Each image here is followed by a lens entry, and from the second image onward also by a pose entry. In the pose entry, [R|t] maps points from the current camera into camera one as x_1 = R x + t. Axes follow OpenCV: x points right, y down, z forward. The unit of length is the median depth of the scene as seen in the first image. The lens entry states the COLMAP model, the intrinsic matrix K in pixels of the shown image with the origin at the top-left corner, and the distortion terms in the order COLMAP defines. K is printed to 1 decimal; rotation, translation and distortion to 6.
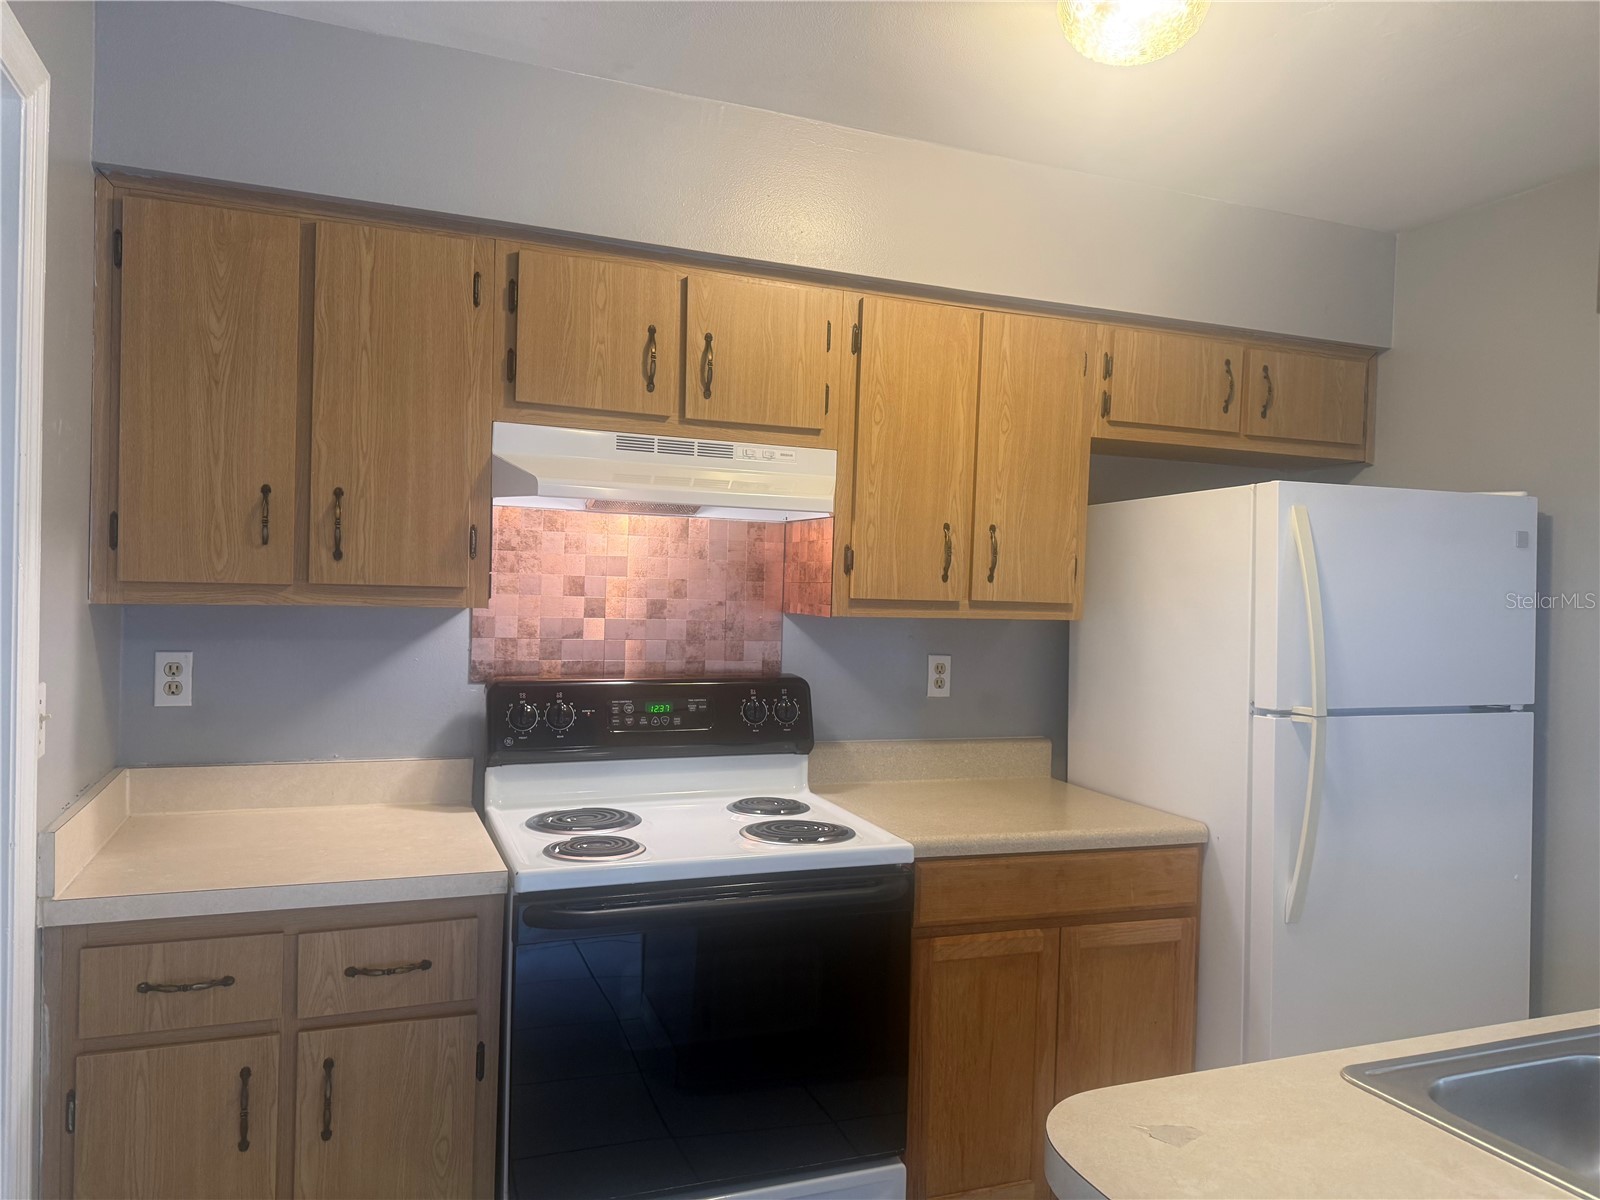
lens RADIAL K [[1173.4, 0, 800.0], [0, 1173.4, 600.0], [0, 0, 1]] dist [0.004524, -0.041774]
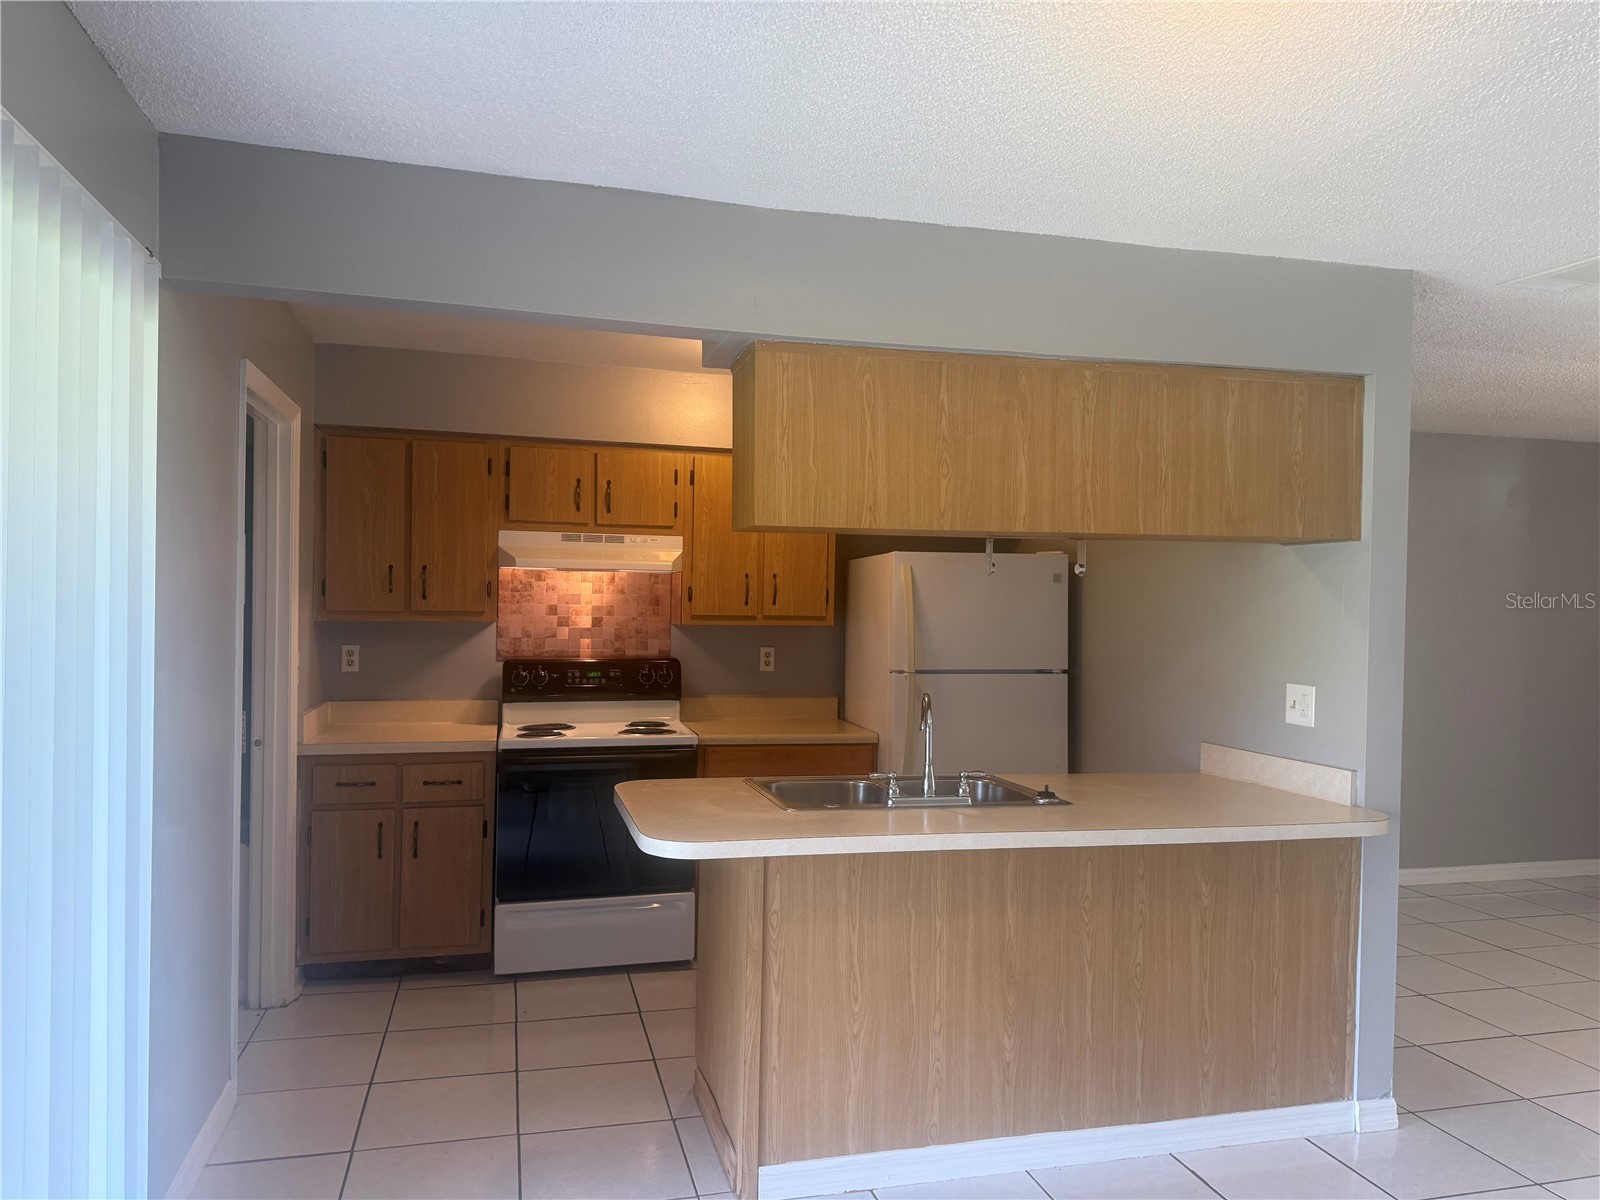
lens RADIAL K [[1146.4, 0, 800.0], [0, 1146.4, 600.0], [0, 0, 1]] dist [-0.013802, -0.005598]
pose [[0.993384, -0.012745, -0.114128, 0.436536], [0.011002, 0.999813, -0.015886, 0.005956], [0.114309, 0.014526, 0.993339, -0.824045]]
